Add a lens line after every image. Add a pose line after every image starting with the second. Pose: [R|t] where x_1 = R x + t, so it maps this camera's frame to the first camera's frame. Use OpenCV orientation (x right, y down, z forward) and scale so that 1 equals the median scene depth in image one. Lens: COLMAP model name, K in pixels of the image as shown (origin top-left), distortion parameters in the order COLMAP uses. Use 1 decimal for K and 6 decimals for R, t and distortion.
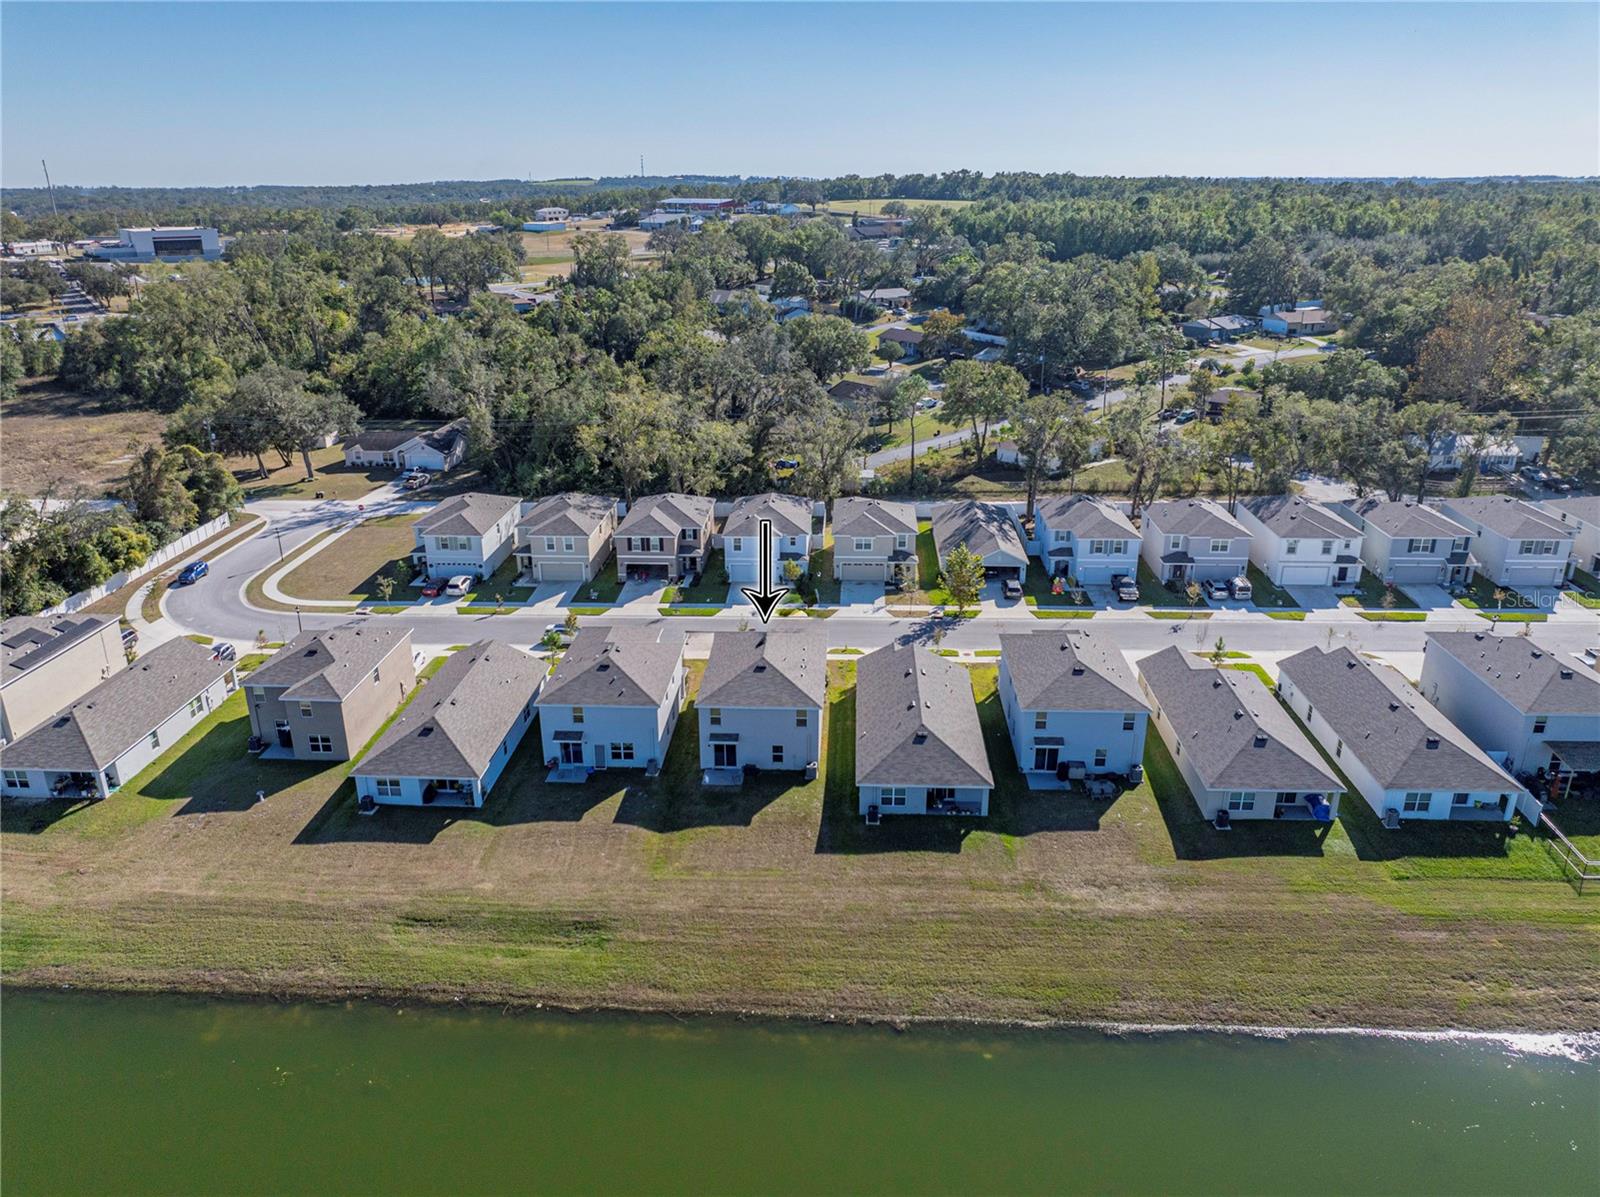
lens RADIAL K [[1138.3, 0, 797.0], [0, 1138.3, 593.2], [0, 0, 1]] dist [-0.026302, 0.007300]
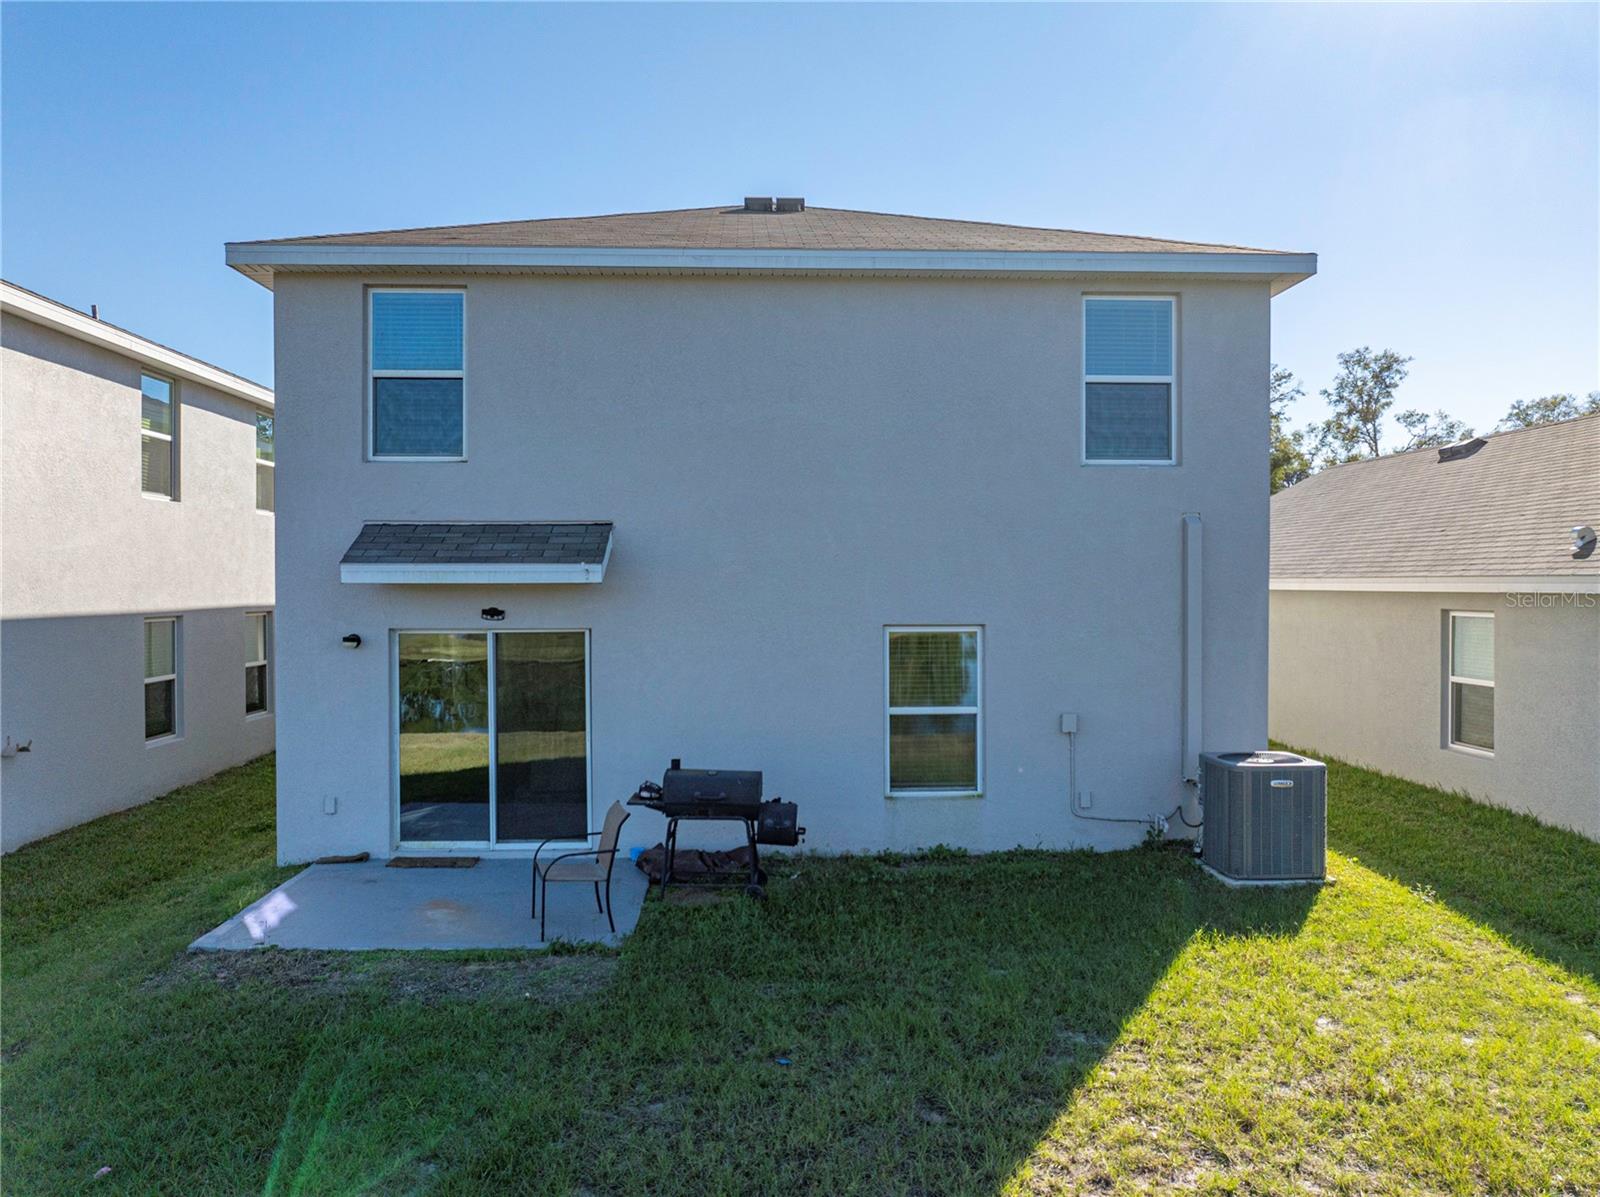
lens RADIAL K [[1138.3, 0, 797.0], [0, 1138.3, 593.2], [0, 0, 1]] dist [-0.026302, 0.007300]
pose [[0.996689, -0.001360, 0.081291, -0.040965], [0.028680, 0.941463, -0.335894, 0.169604], [-0.076076, 0.337113, 0.938385, 0.881999]]
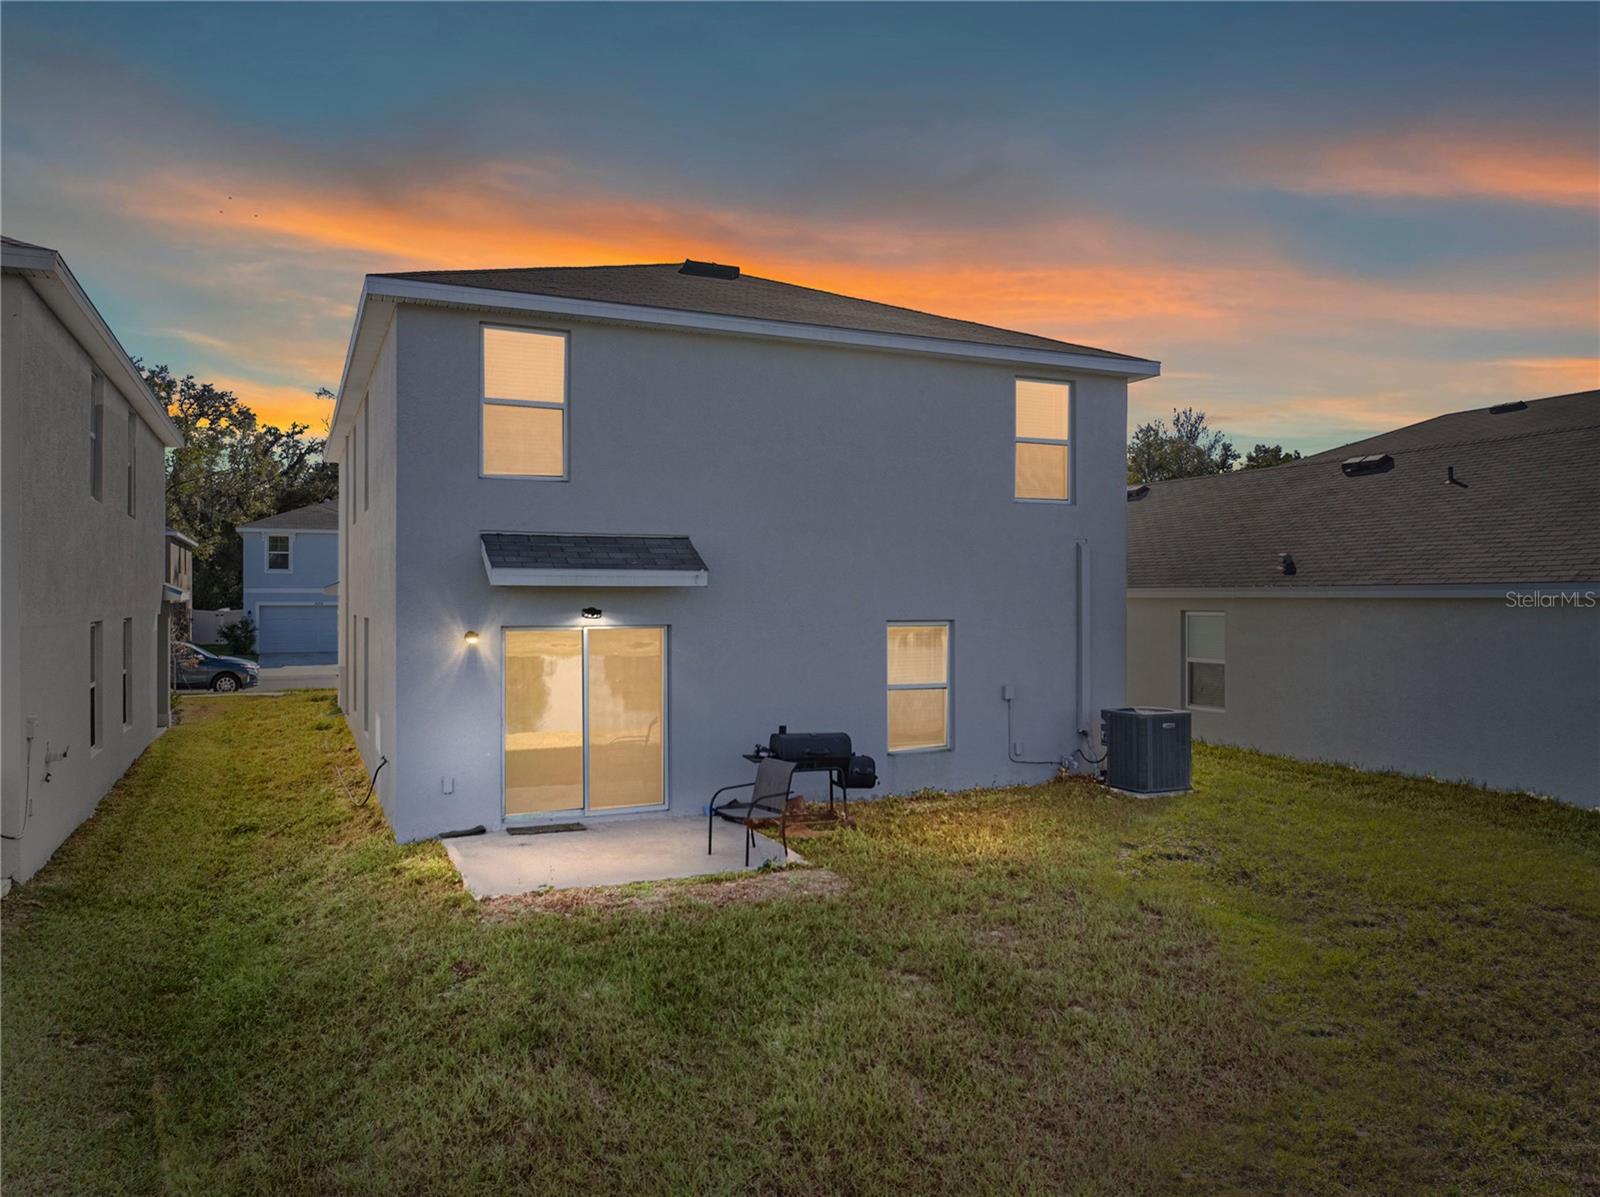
lens RADIAL K [[1138.3, 0, 797.0], [0, 1138.3, 593.2], [0, 0, 1]] dist [-0.026302, 0.007300]
pose [[0.891244, 0.003217, 0.453513, -0.104903], [0.155581, 0.937125, -0.312396, 0.175954], [-0.426003, 0.348979, 0.834707, 0.868979]]
